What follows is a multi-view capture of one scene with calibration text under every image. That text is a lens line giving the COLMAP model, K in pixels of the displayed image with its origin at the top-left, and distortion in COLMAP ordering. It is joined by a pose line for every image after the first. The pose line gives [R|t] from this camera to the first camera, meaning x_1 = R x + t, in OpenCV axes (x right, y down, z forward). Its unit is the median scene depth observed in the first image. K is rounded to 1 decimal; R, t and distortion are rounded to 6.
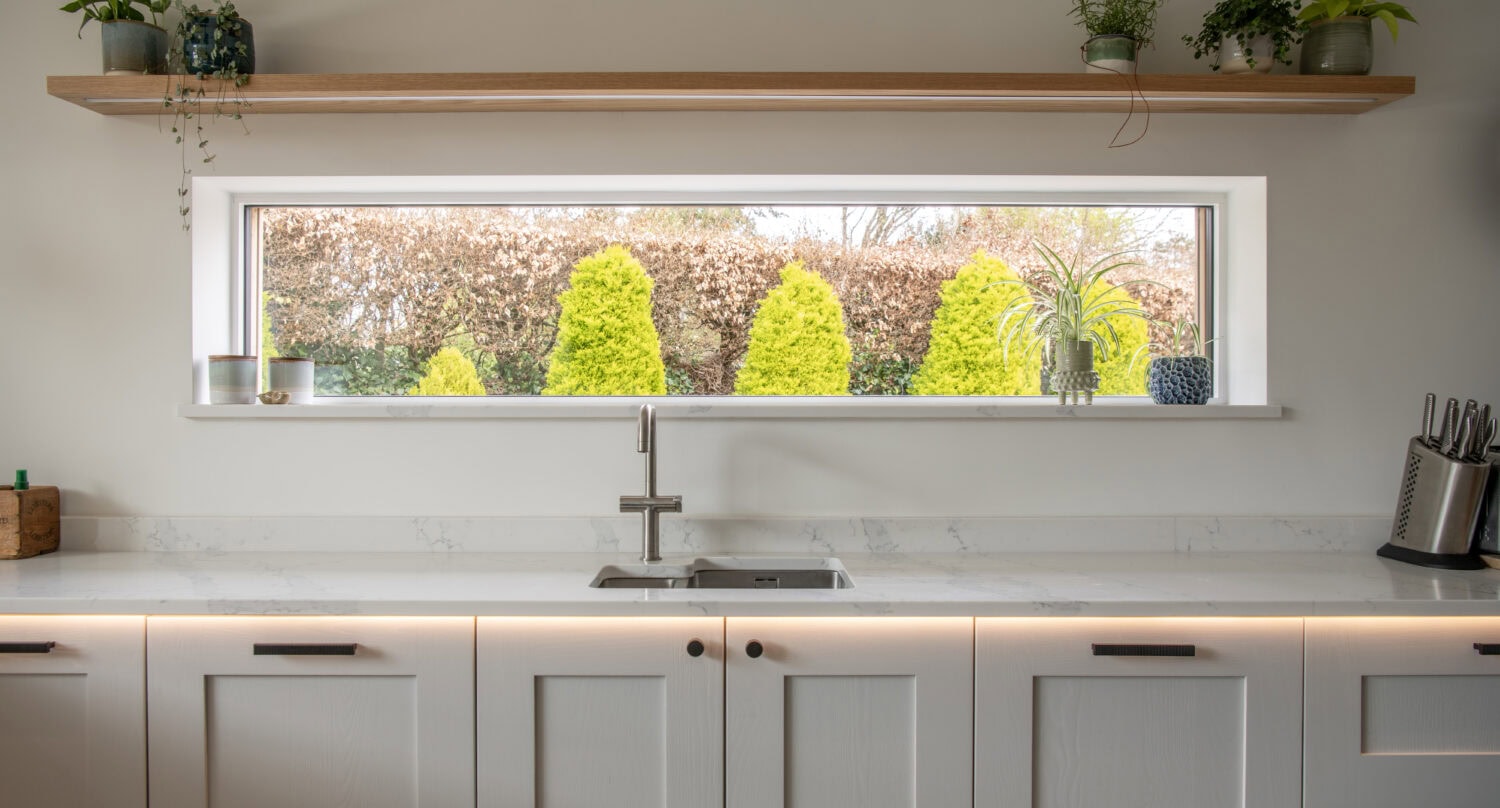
lens RADIAL K [[1023.3, 0, 742.2], [0, 1023.3, 409.1], [0, 0, 1]] dist [-0.031674, 0.001980]
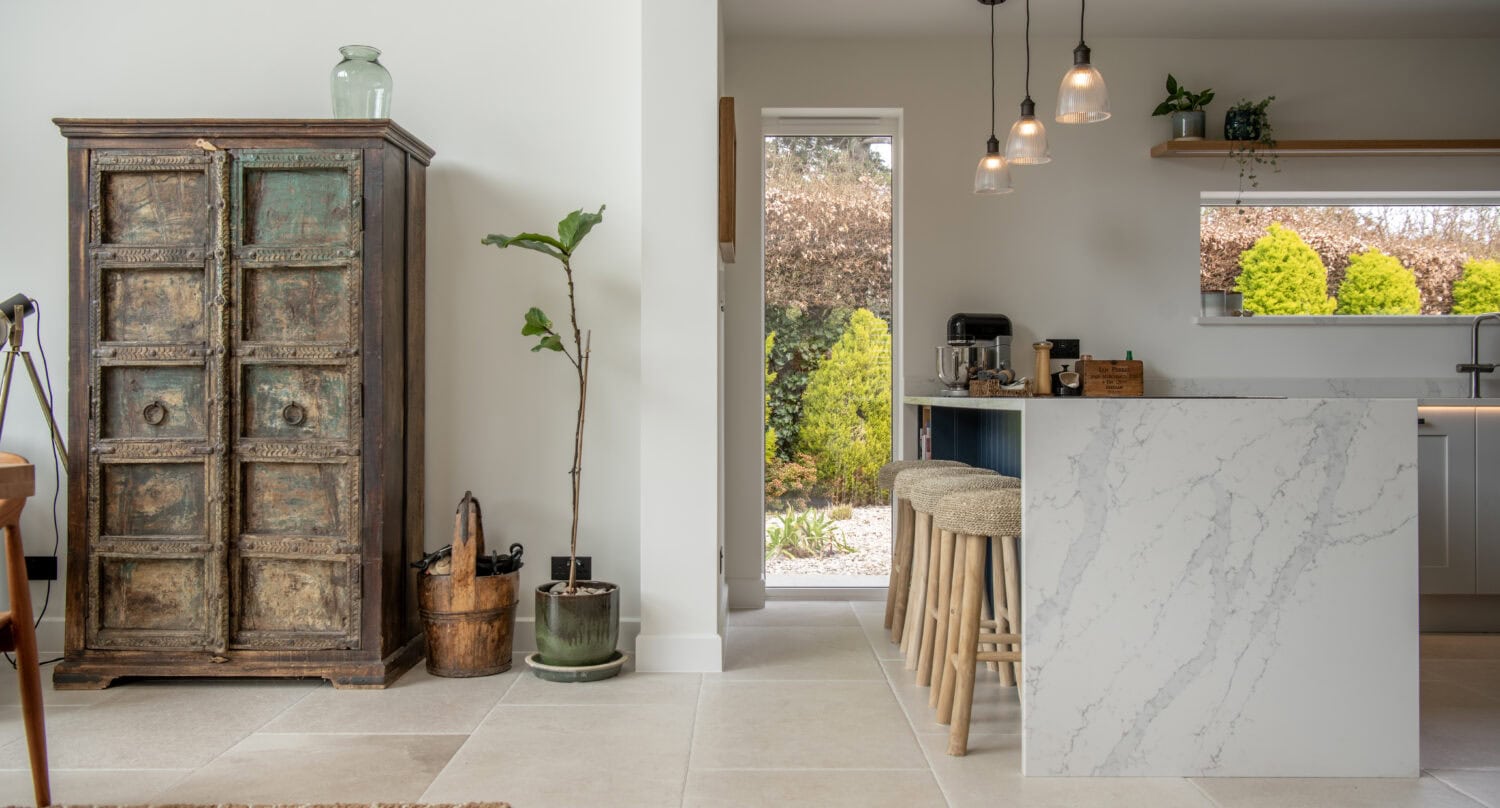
lens RADIAL K [[1178.9, 0, 745.6], [0, 1178.9, 388.3], [0, 0, 1]] dist [-0.007865, 0.014922]
pose [[0.999984, 0.000424, -0.005703, -0.401126], [-0.000481, 0.999950, -0.009951, 0.043055], [0.005699, 0.009953, 0.999934, -0.330817]]
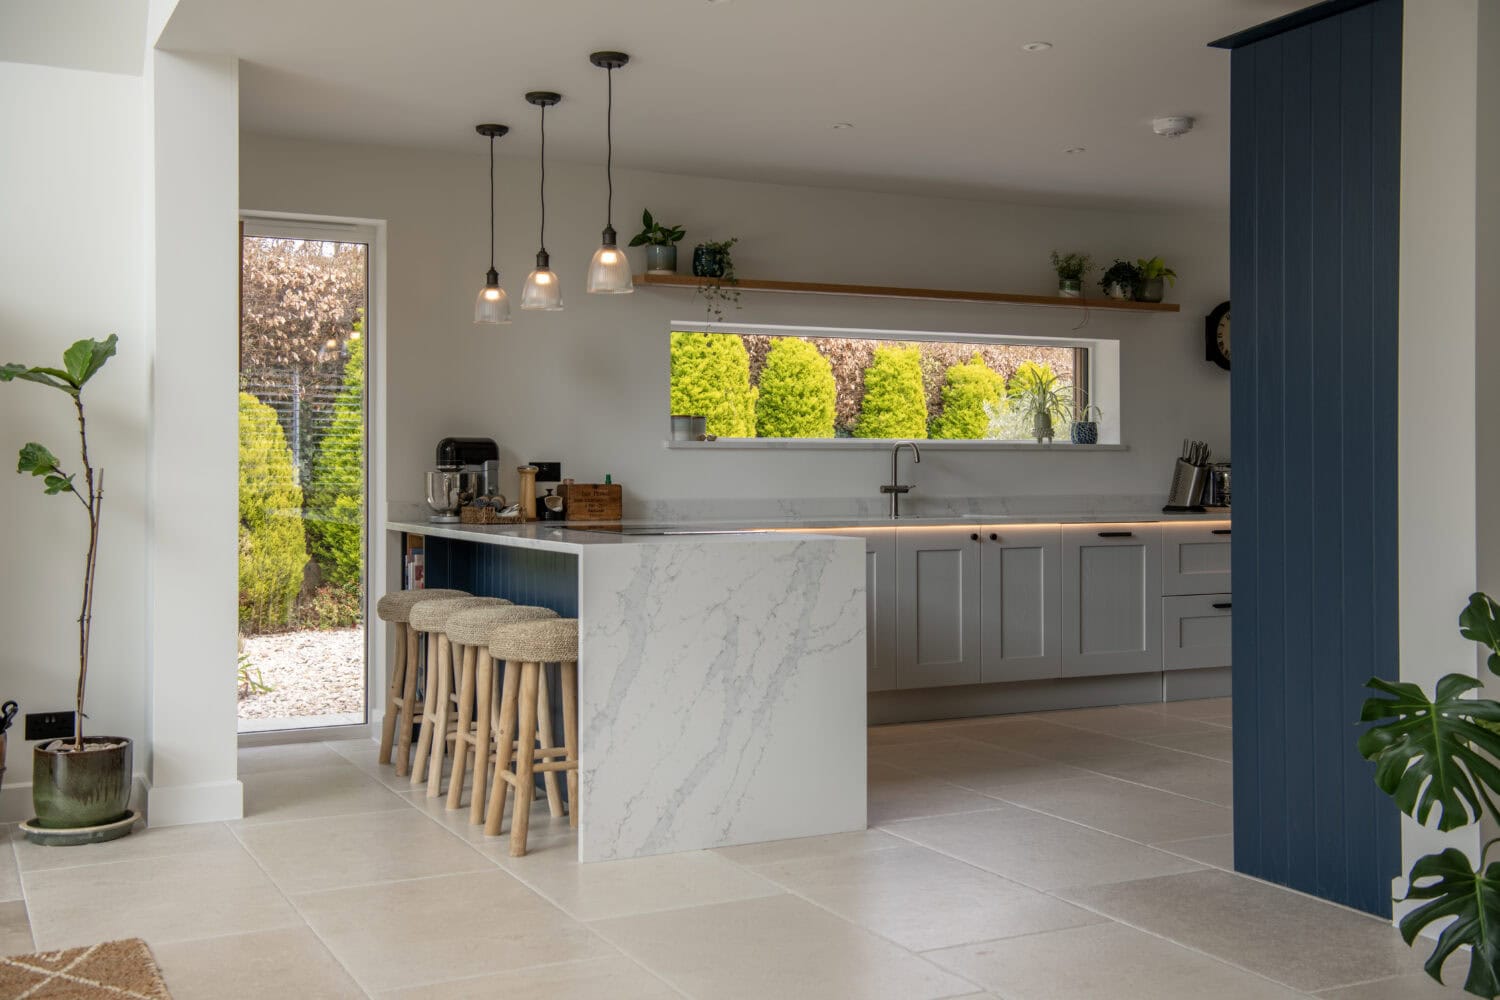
lens RADIAL K [[1592.8, 0, 751.2], [0, 1592.8, 453.5], [0, 0, 1]] dist [0.009698, 0.017303]
pose [[0.891514, 0.003555, 0.452980, -0.522828], [0.003432, 0.999887, -0.014603, 0.018641], [-0.452981, 0.014573, 0.891401, -0.510241]]
